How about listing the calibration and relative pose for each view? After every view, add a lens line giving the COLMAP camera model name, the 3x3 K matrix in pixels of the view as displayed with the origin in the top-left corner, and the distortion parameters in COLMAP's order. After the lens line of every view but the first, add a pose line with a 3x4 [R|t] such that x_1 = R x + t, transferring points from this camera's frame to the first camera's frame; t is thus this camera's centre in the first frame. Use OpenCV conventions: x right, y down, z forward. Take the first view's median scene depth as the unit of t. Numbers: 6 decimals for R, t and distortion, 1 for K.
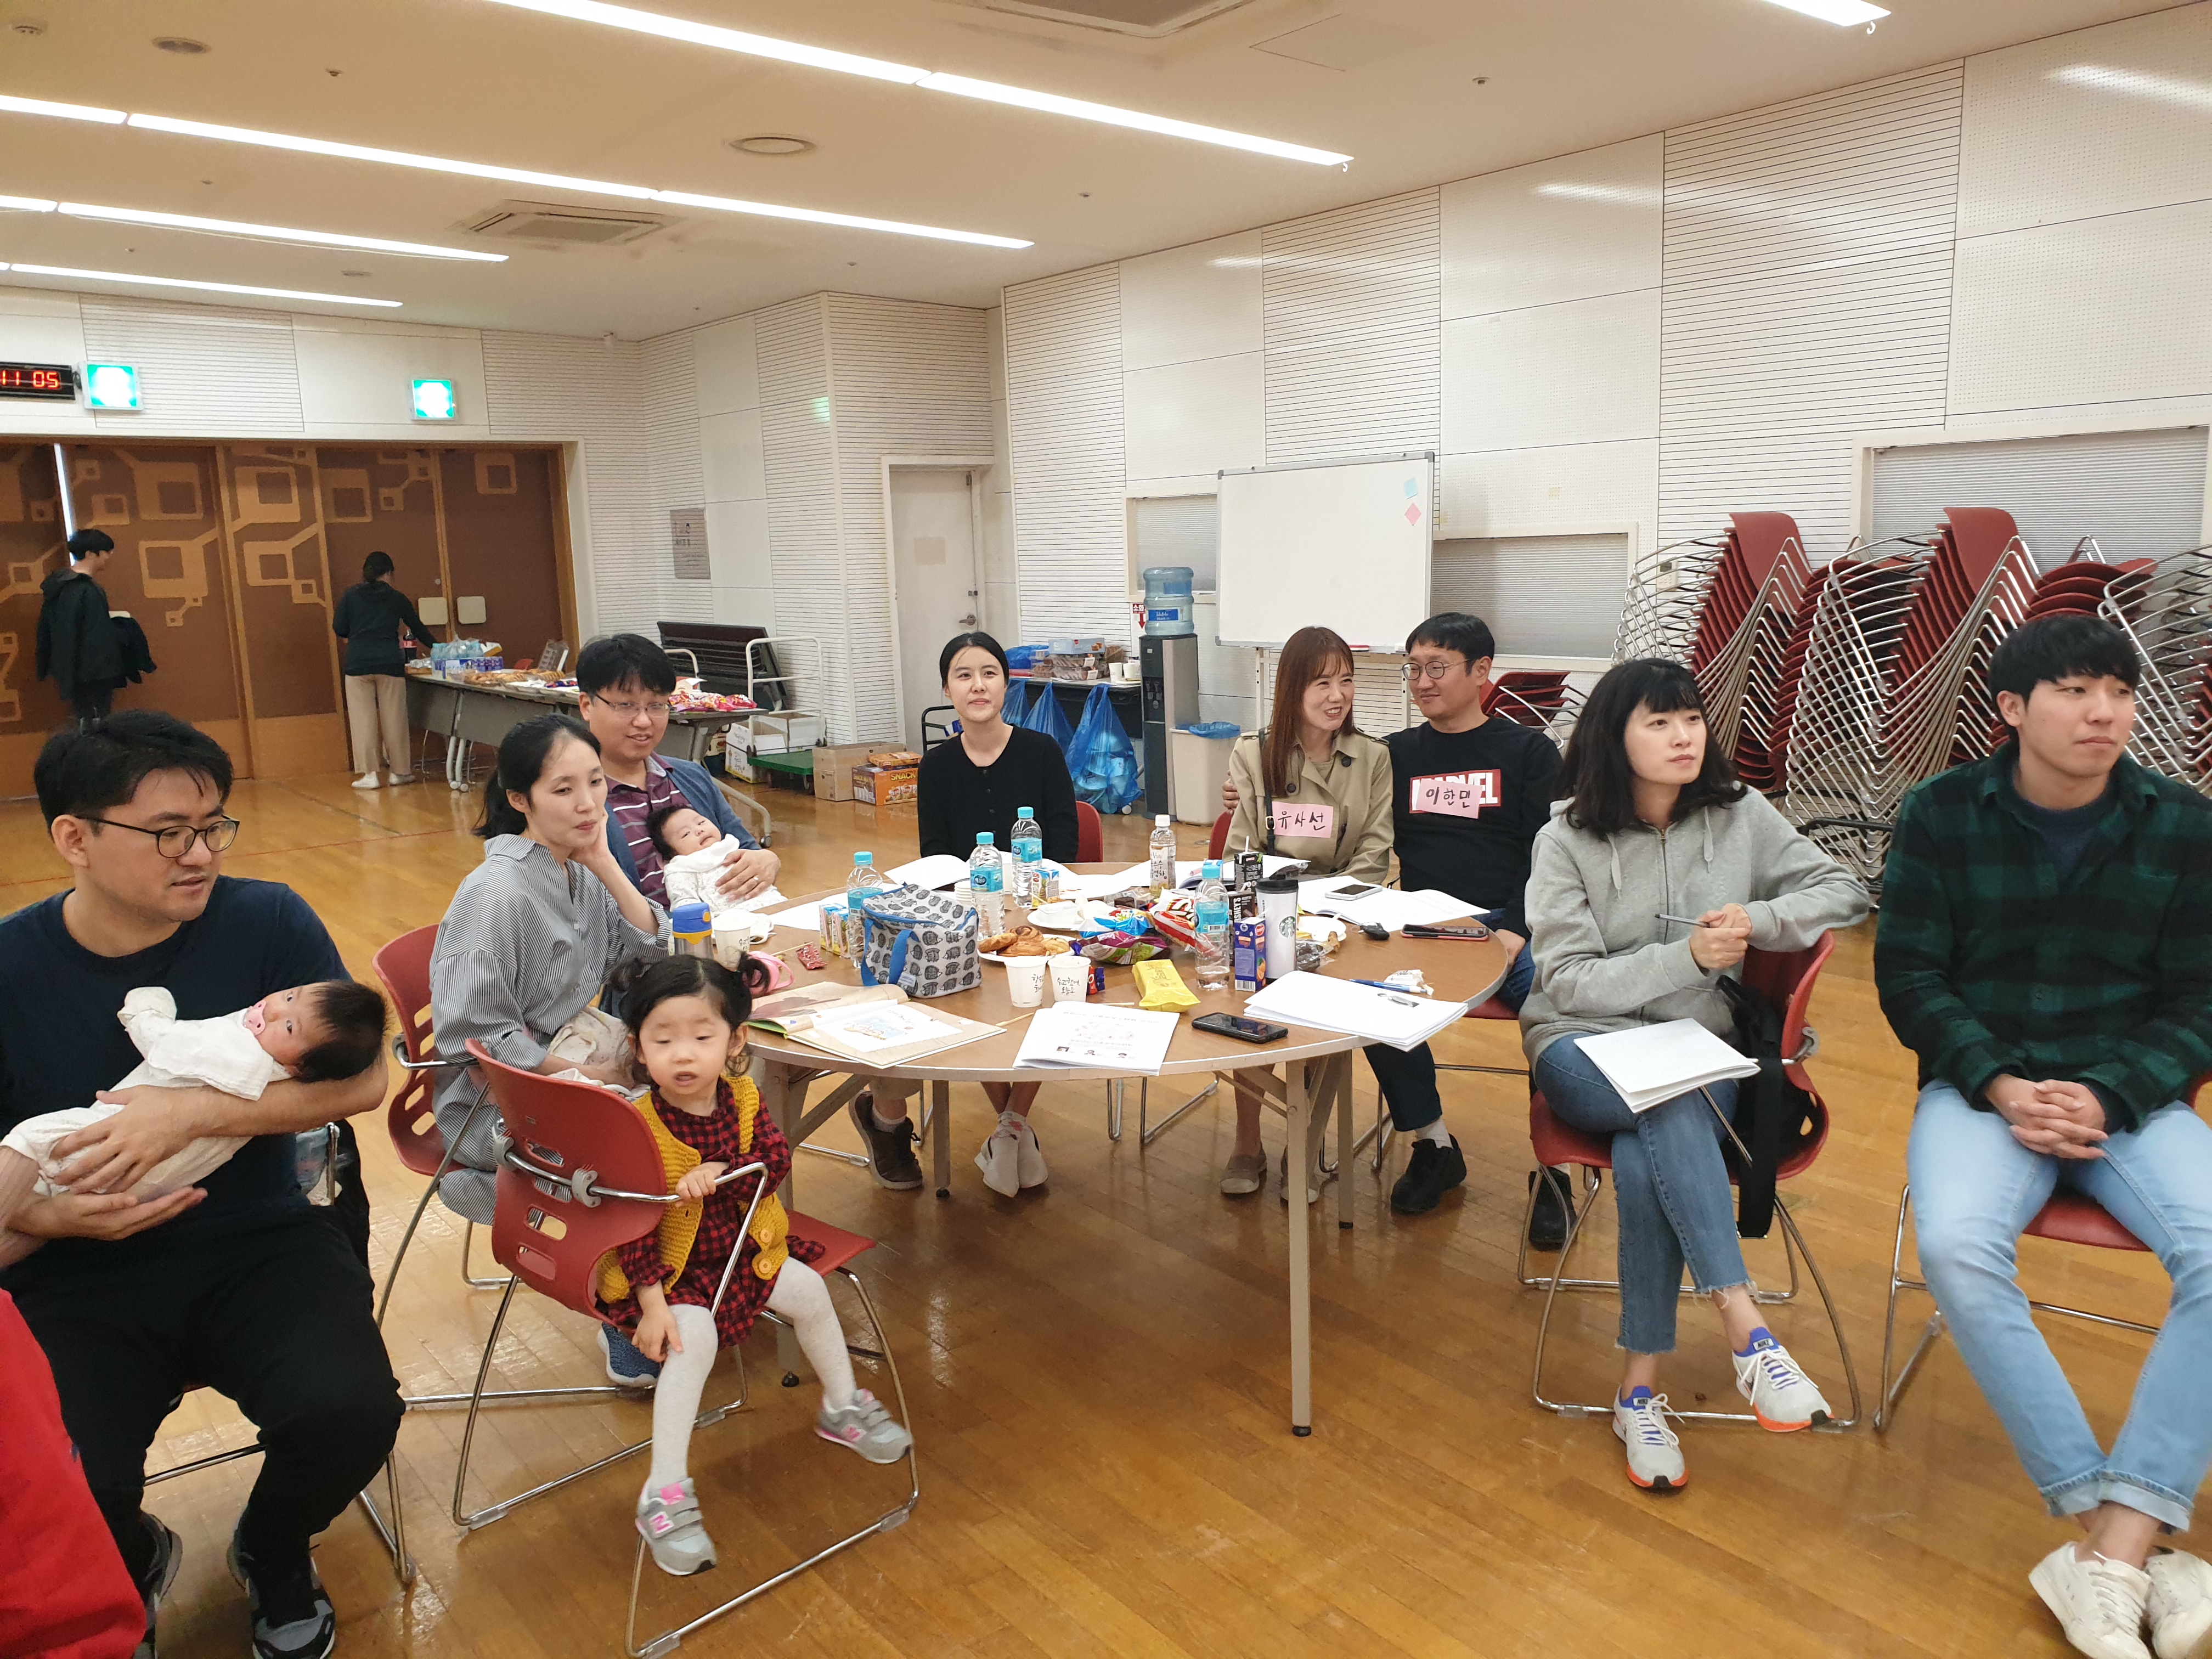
lens RADIAL K [[1726.6, 0, 1129.2], [0, 1726.6, 828.9], [0, 0, 1]] dist [0.021700, 0.000071]
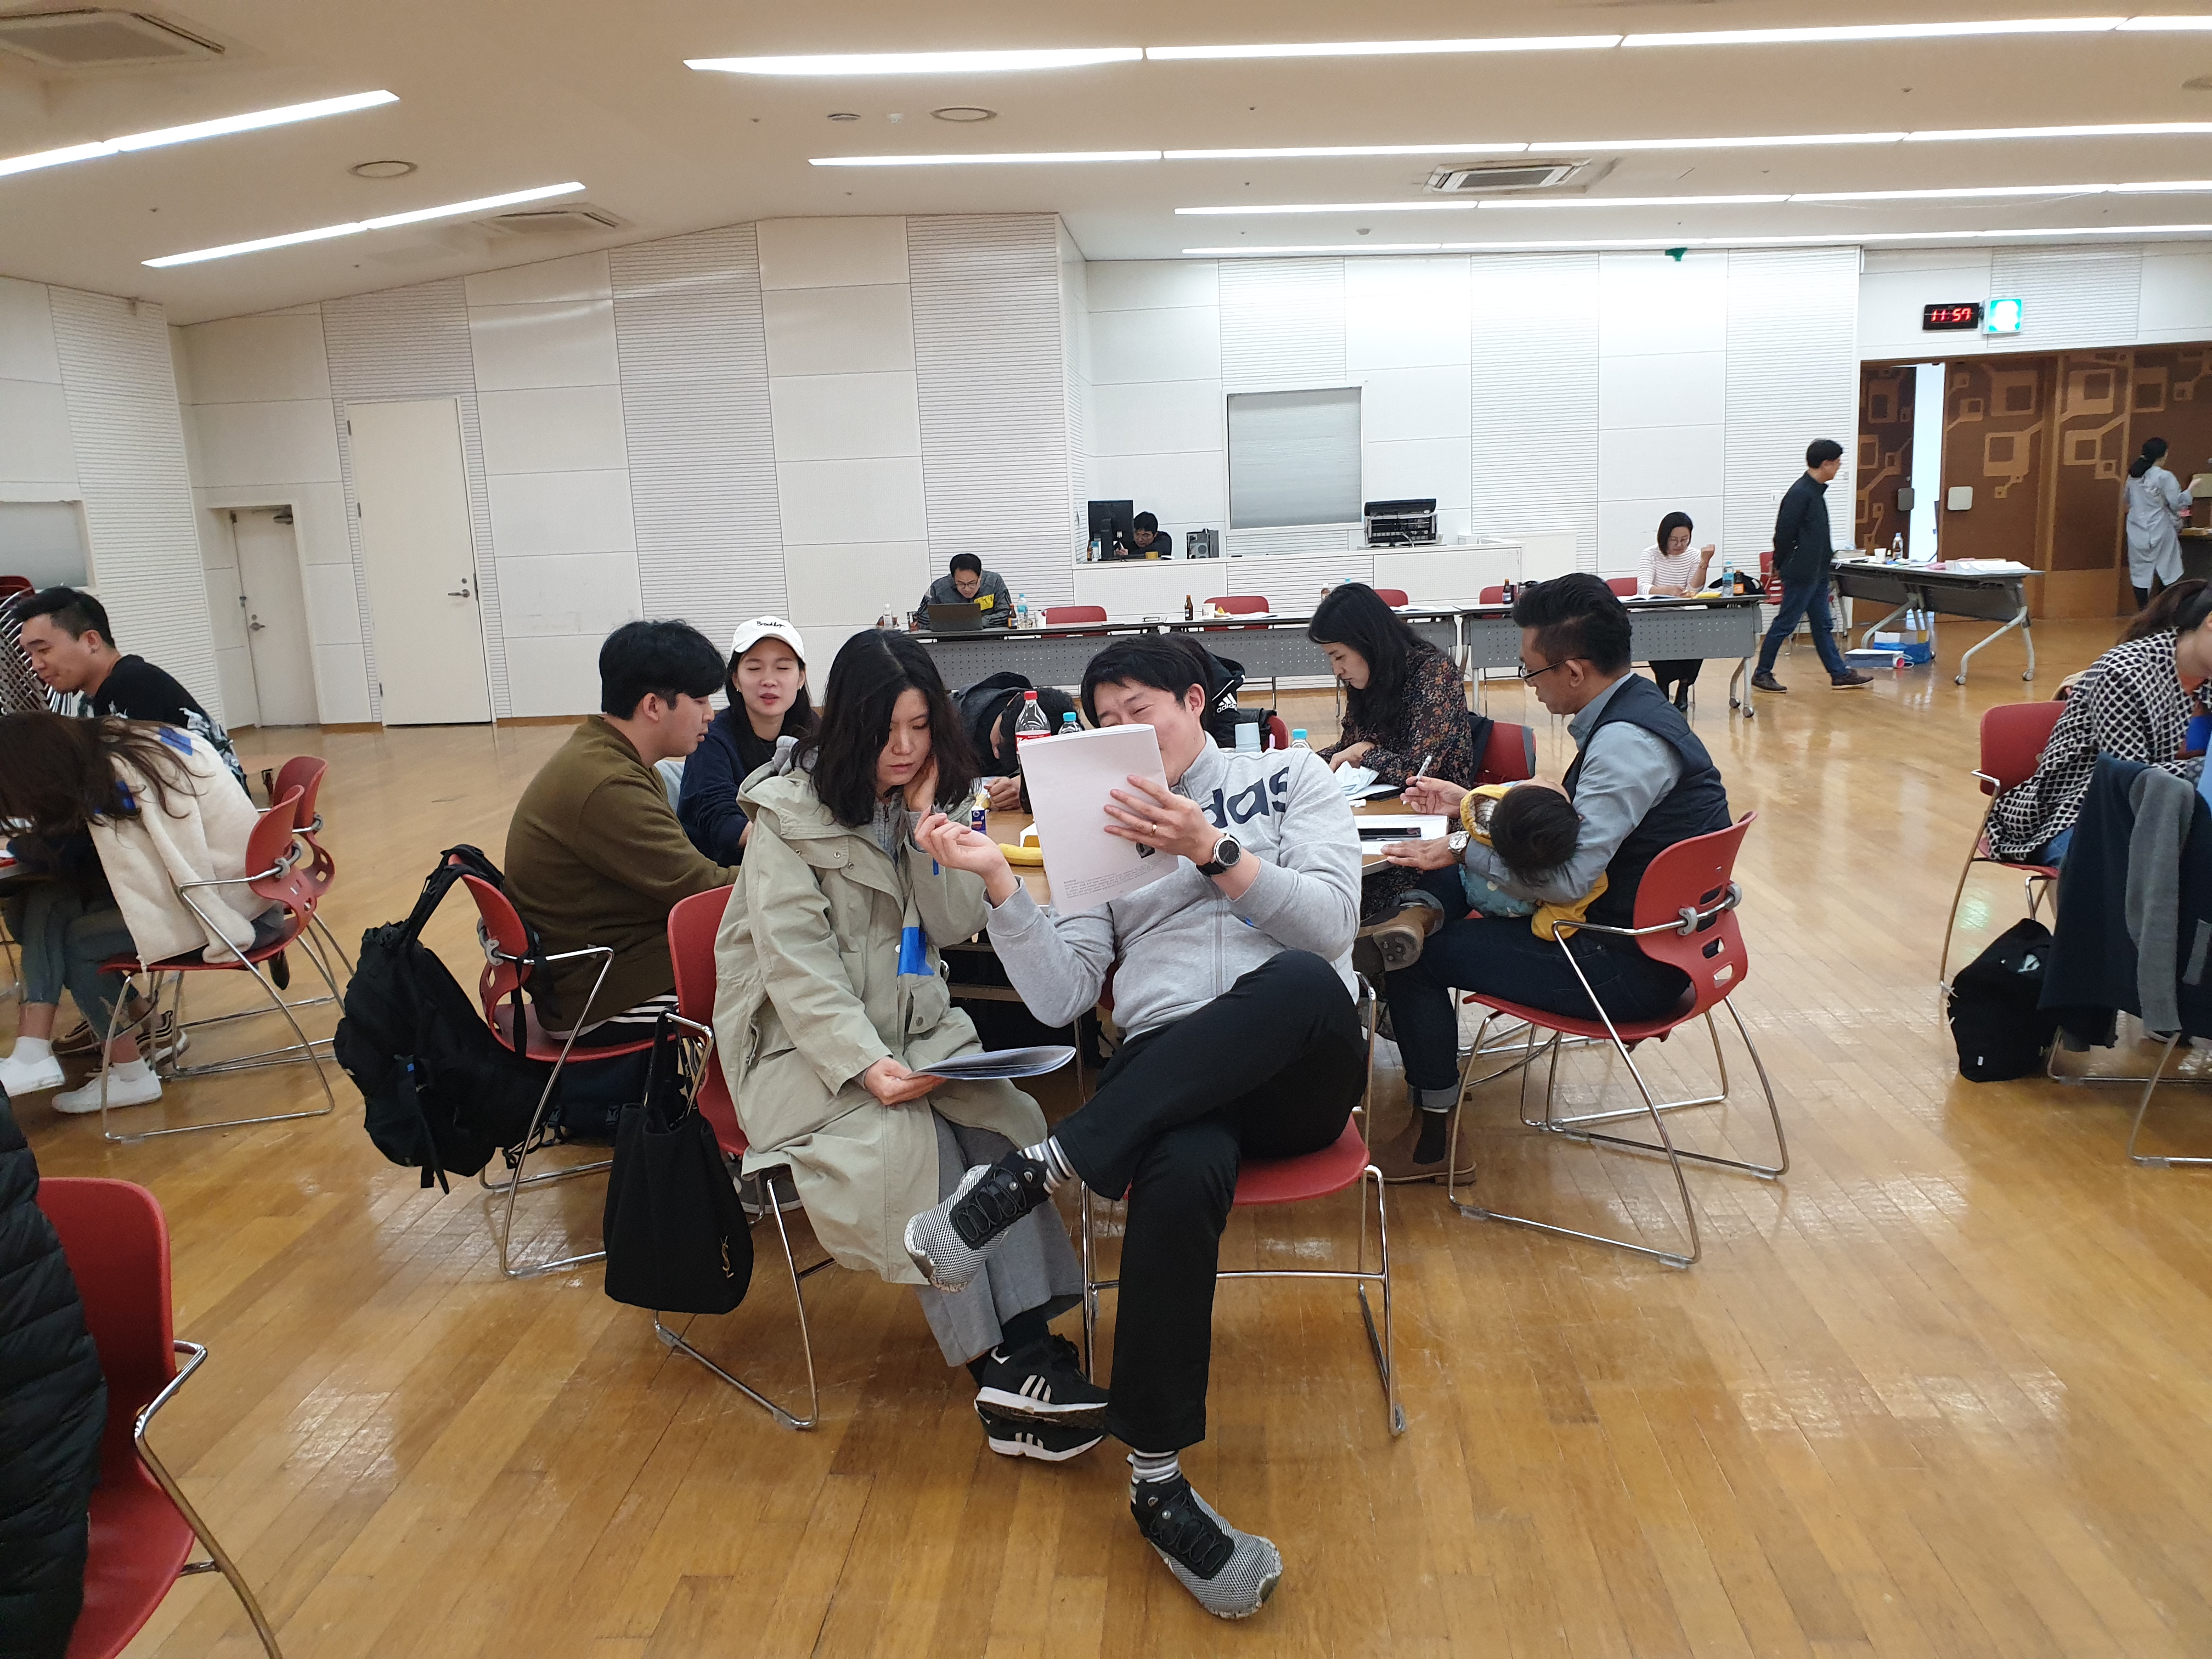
lens RADIAL K [[1726.6, 0, 1089.0], [0, 1726.6, 820.2], [0, 0, 1]] dist [0.021700, 0.000071]
pose [[0.744910, 0.115534, -0.657085, -0.177121], [-0.084007, 0.993296, 0.079414, 0.079803], [0.661855, -0.003956, 0.749621, -0.446640]]
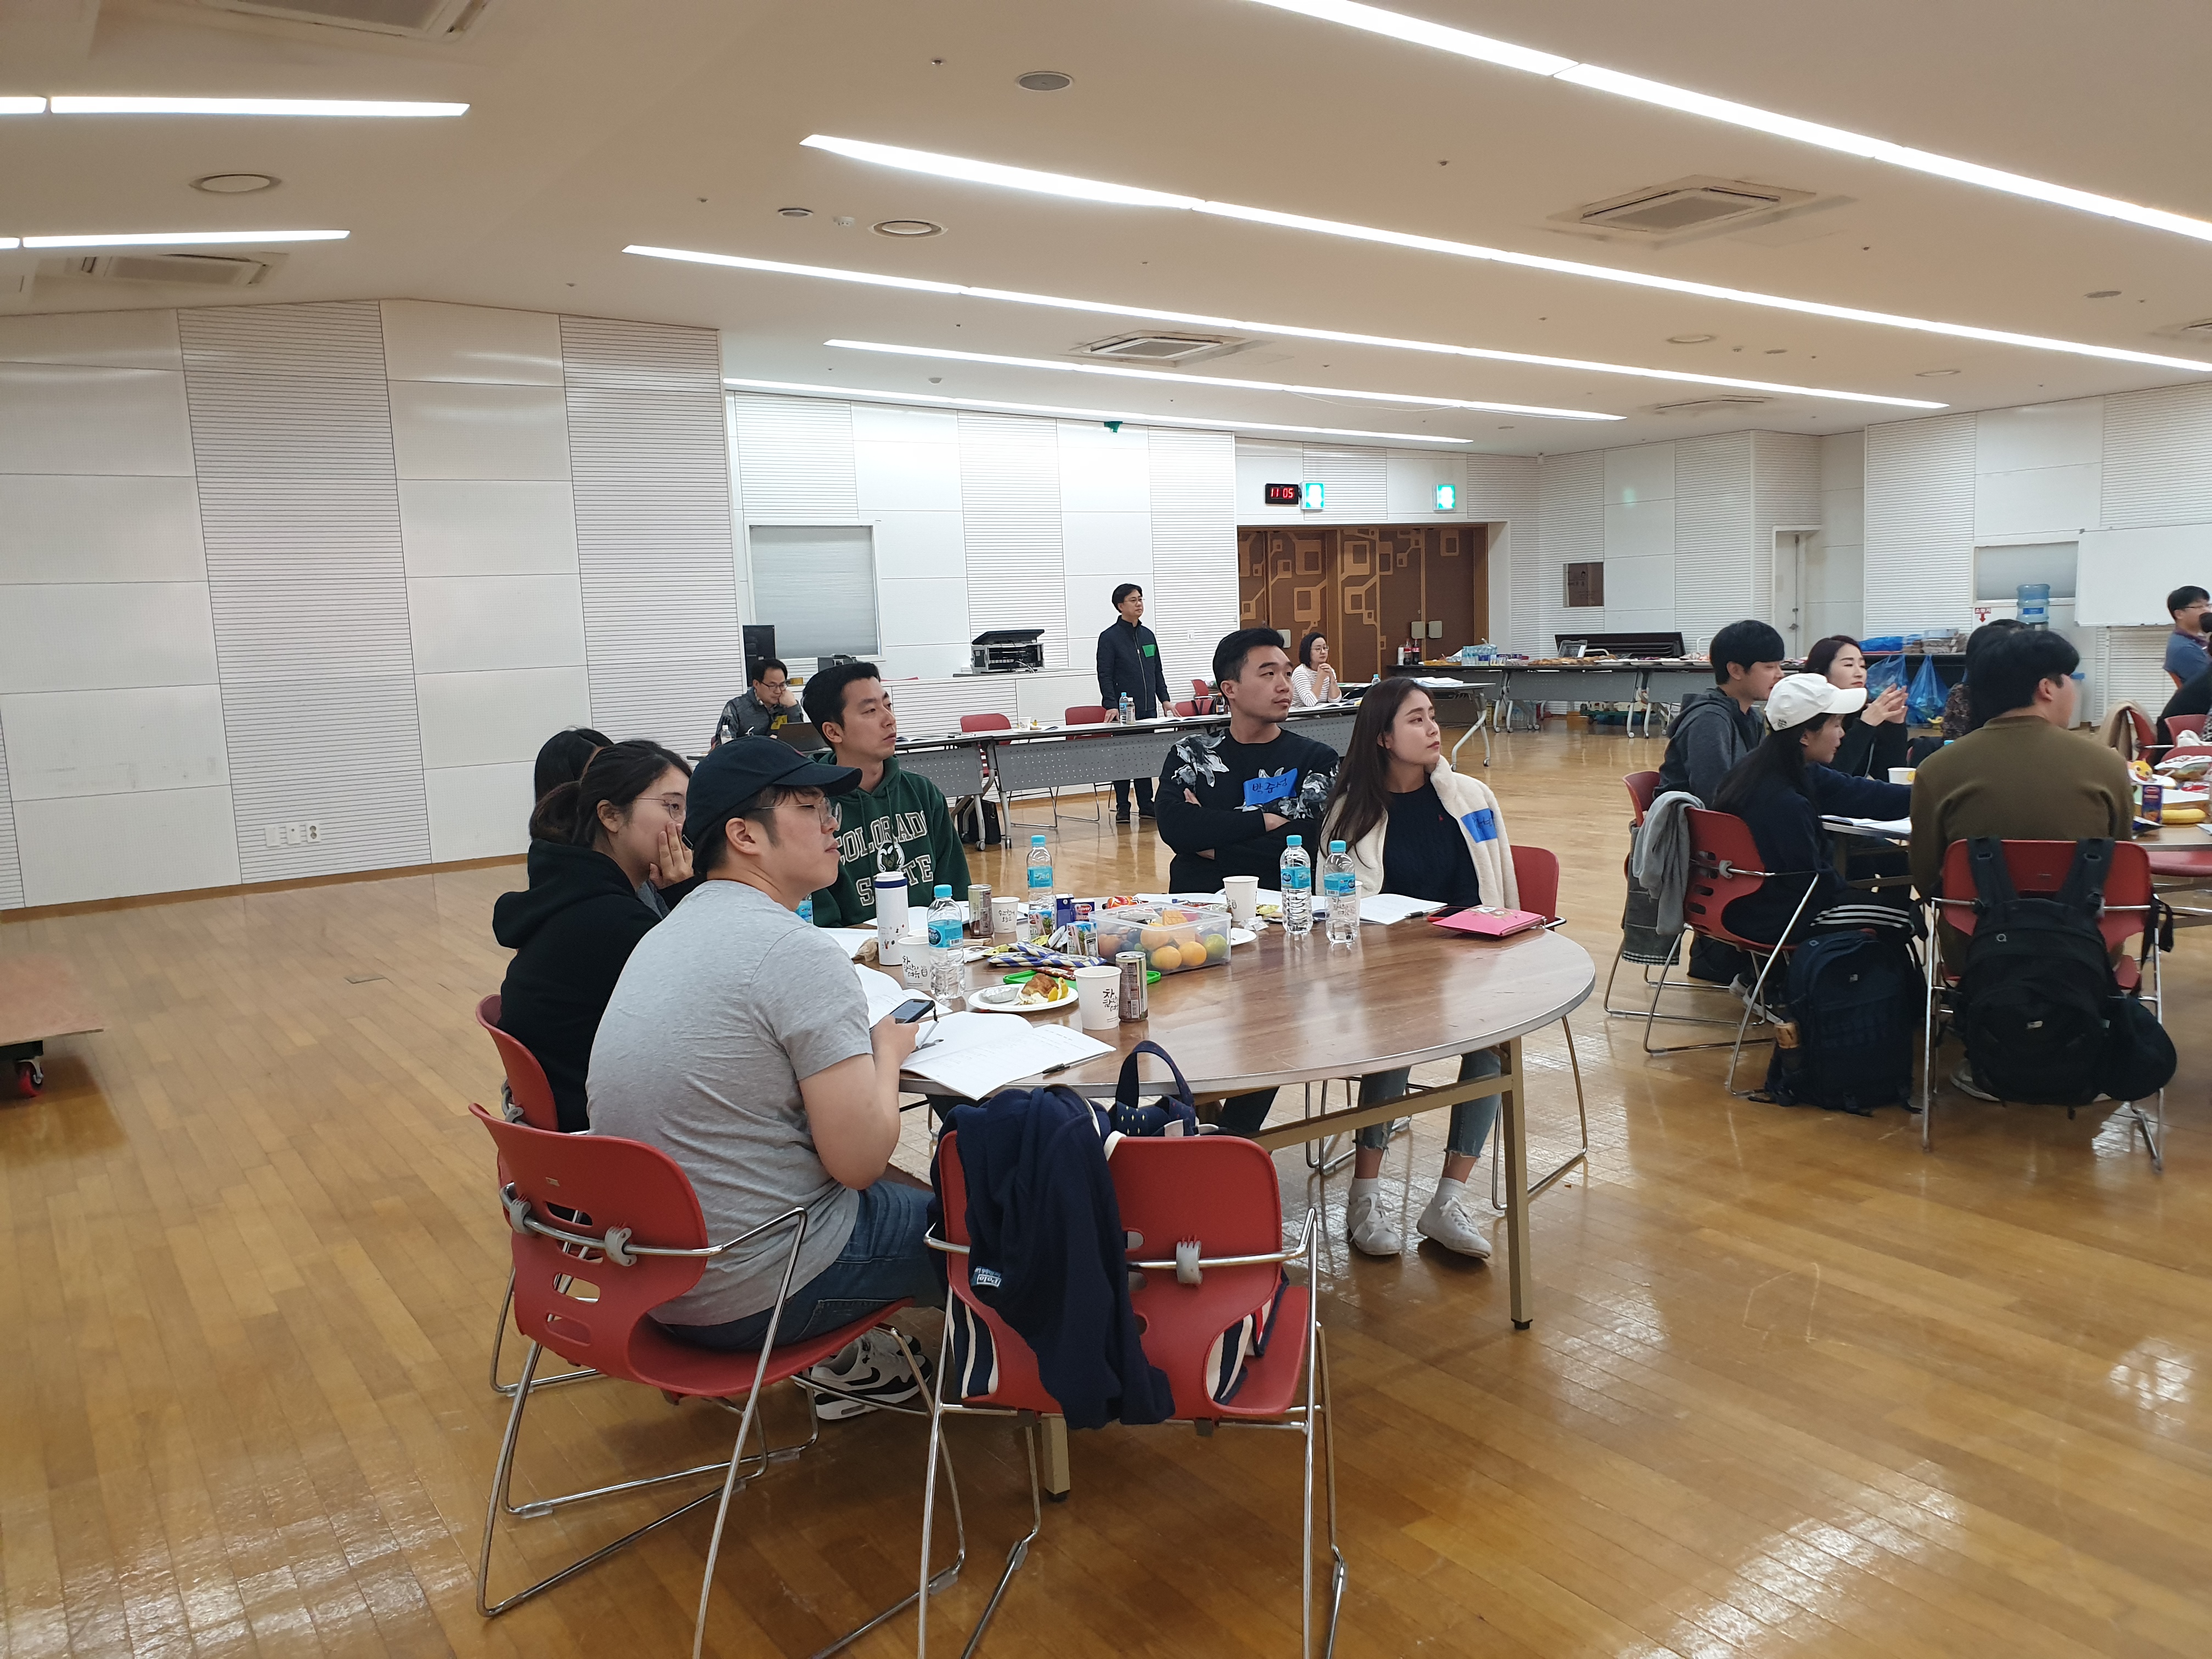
lens RADIAL K [[1726.6, 0, 1135.1], [0, 1726.6, 857.5], [0, 0, 1]] dist [0.021700, 0.000071]
pose [[0.997798, -0.004334, -0.066187, -0.619473], [0.002801, 0.999726, -0.023235, 0.132300], [0.066270, 0.022998, 0.997537, -0.659036]]
